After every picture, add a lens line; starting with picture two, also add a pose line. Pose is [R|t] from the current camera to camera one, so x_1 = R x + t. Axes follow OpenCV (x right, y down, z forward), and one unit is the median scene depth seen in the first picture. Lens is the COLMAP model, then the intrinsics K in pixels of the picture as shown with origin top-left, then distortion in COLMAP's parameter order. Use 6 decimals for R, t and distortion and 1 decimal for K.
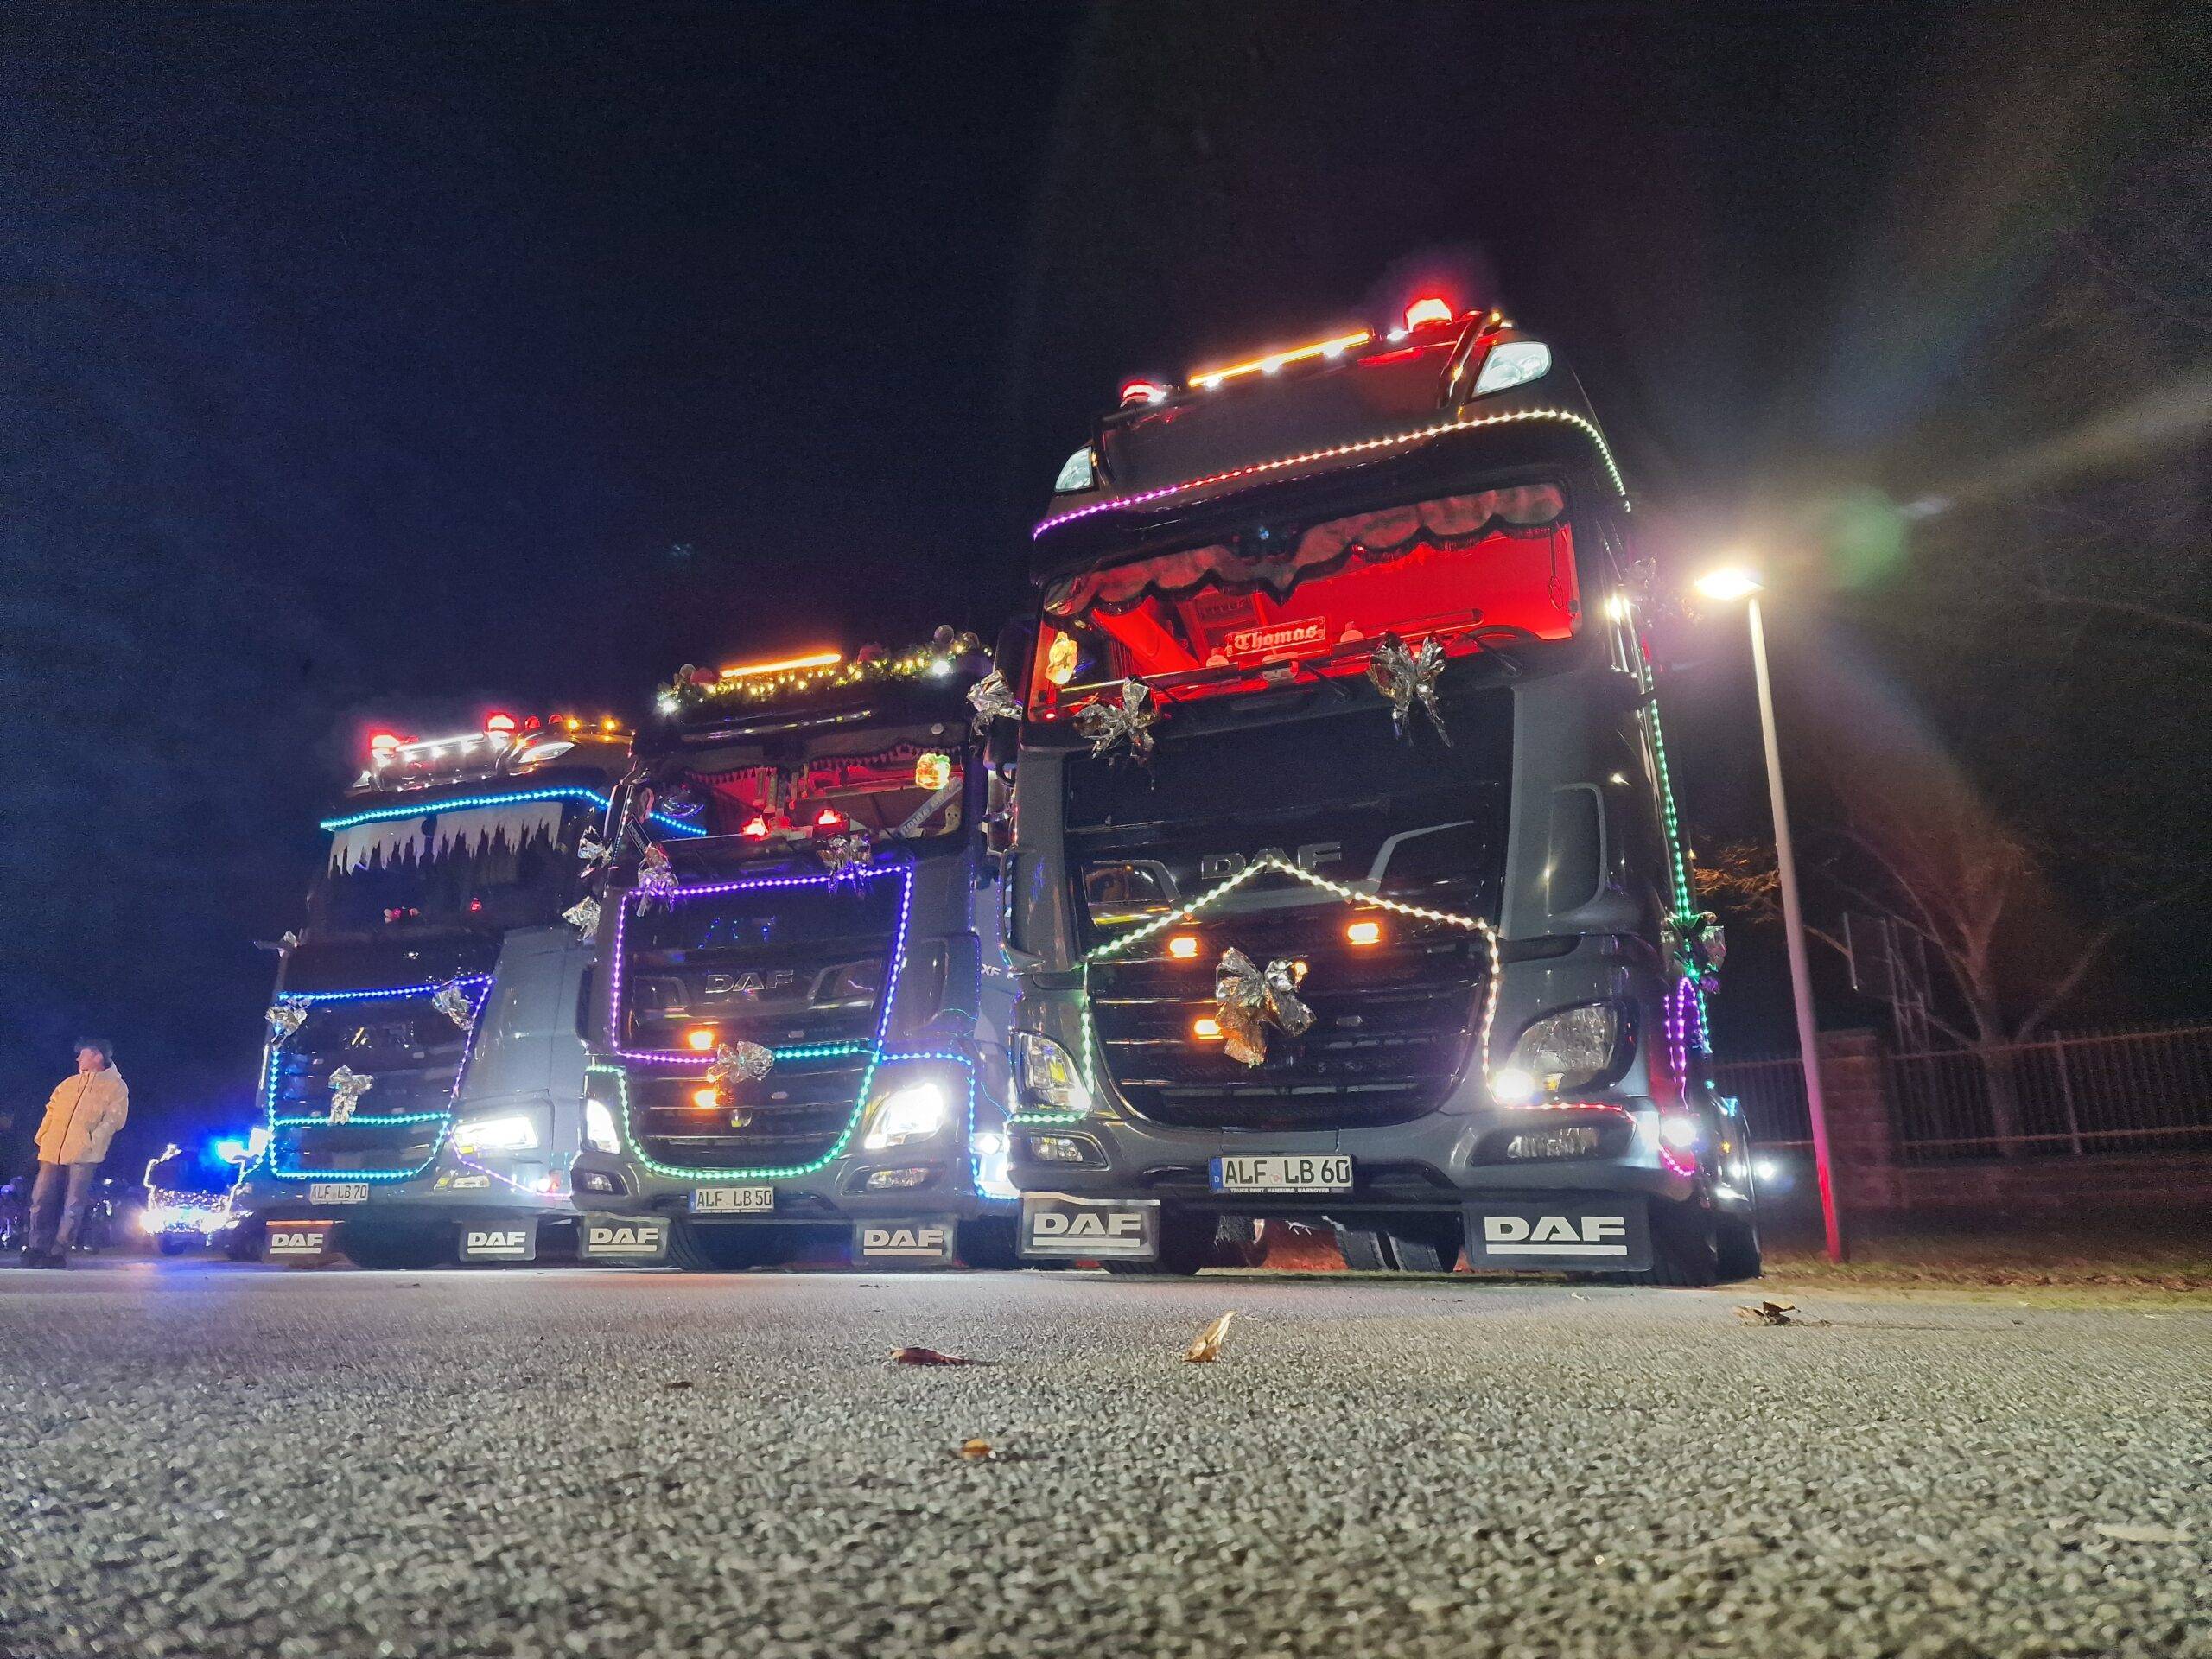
lens RADIAL K [[1475.8, 0, 1105.3], [0, 1475.8, 820.6], [0, 0, 1]] dist [0.089012, -0.082025]
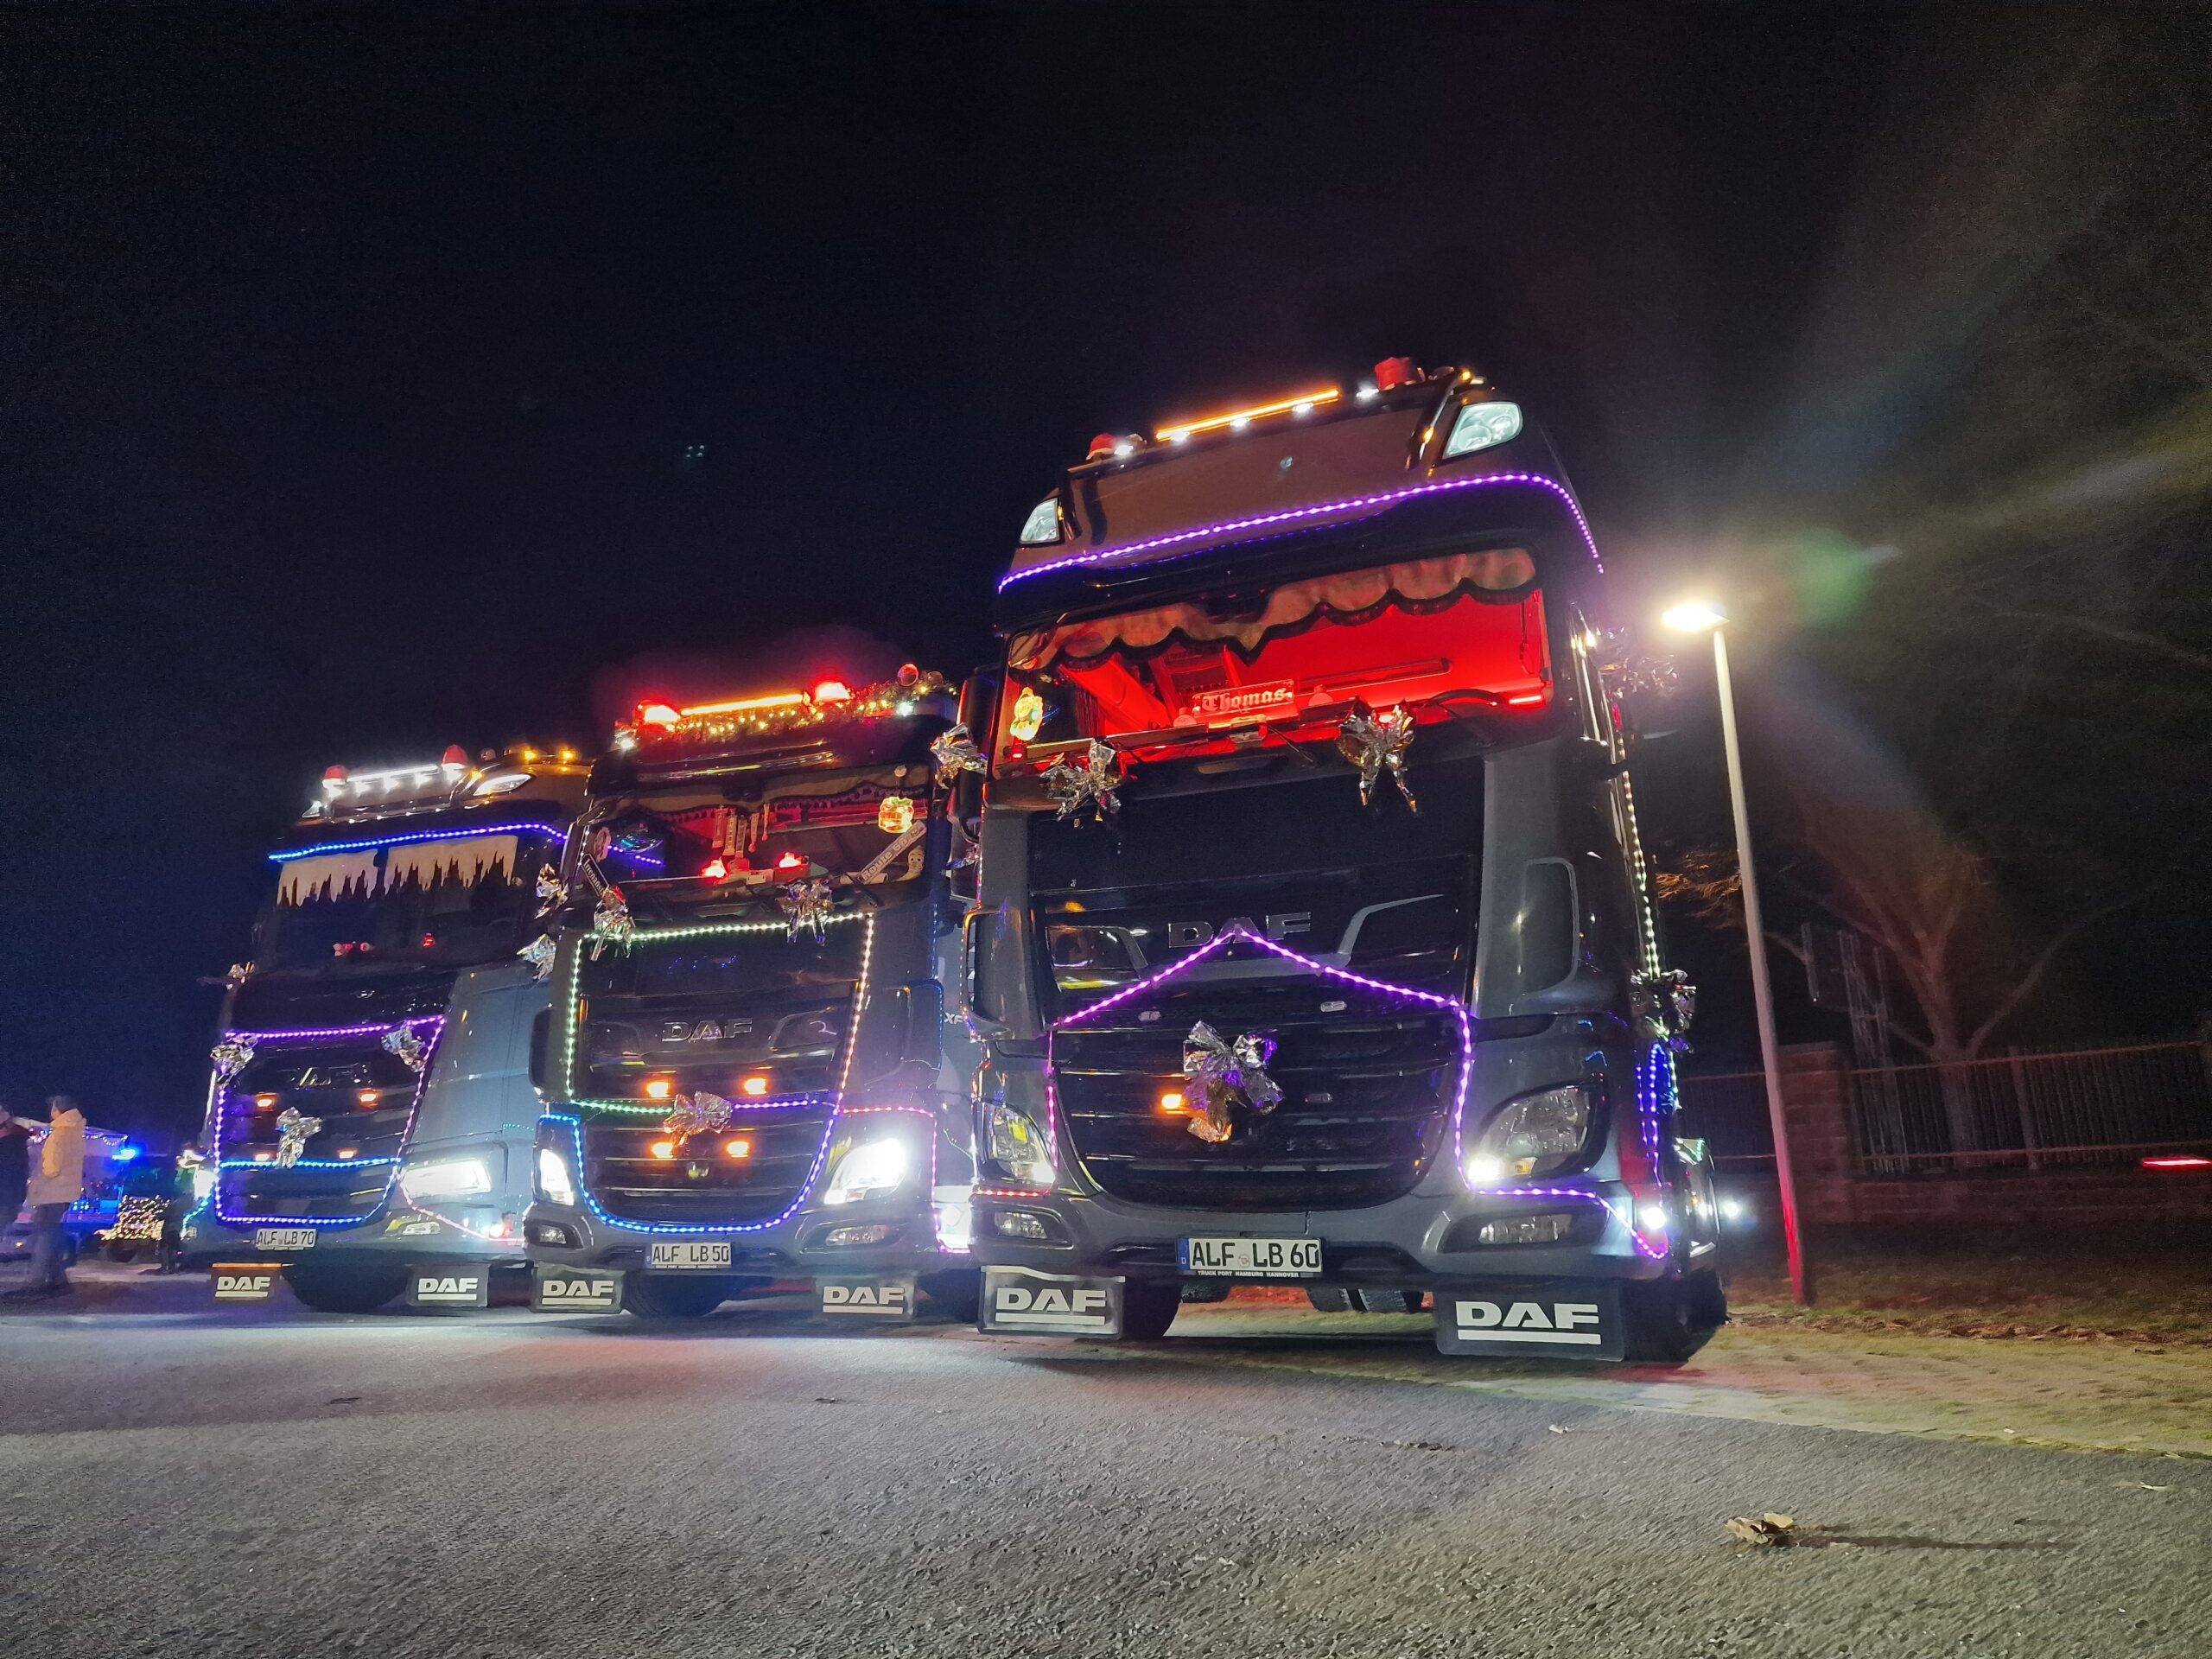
lens RADIAL K [[1471.2, 0, 1098.8], [0, 1471.2, 811.9], [0, 0, 1]] dist [0.088079, -0.080845]
pose [[0.999820, 0.002334, 0.018820, 0.000054], [-0.002309, 0.999996, -0.001336, -0.037540], [-0.018823, 0.001292, 0.999822, 0.016809]]
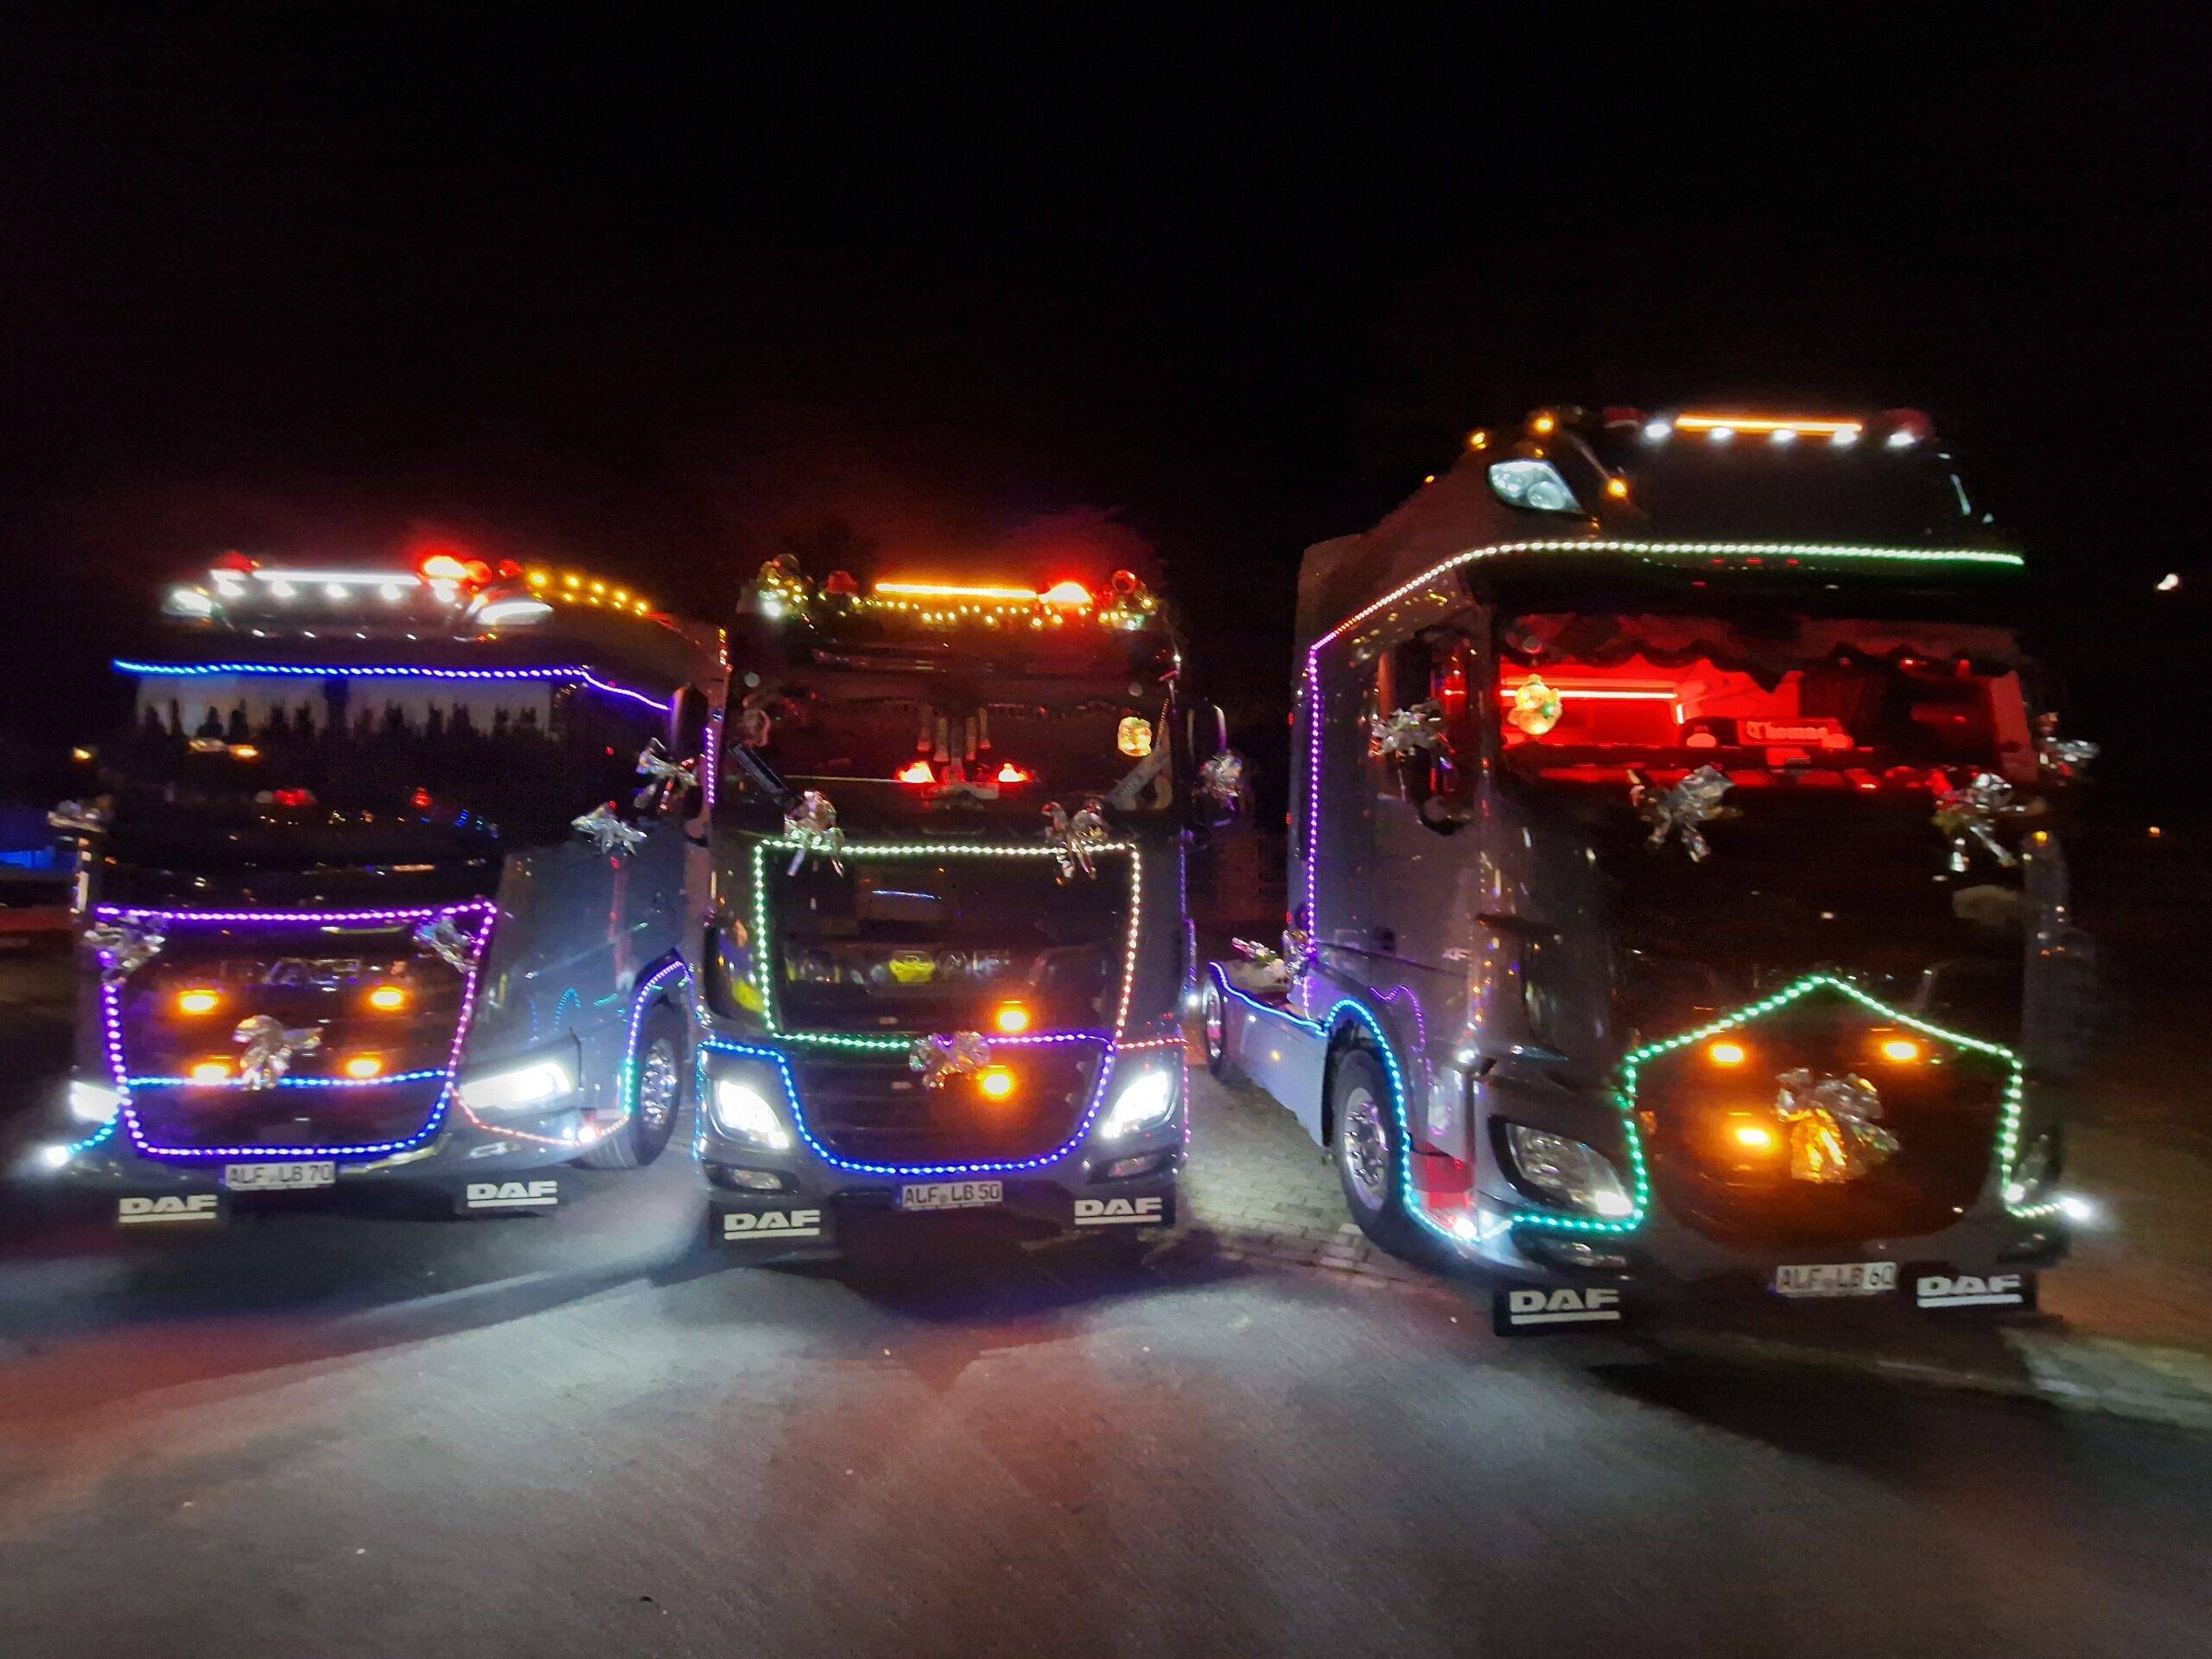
lens RADIAL K [[900.9, 0, 1101.7], [0, 900.9, 838.5], [0, 0, 1]] dist [-0.000003, 0.000126]
pose [[0.867052, 0.011023, 0.498096, -0.466951], [-0.129618, 0.970319, 0.204158, -0.094612], [-0.481061, -0.241578, 0.842745, 0.548100]]
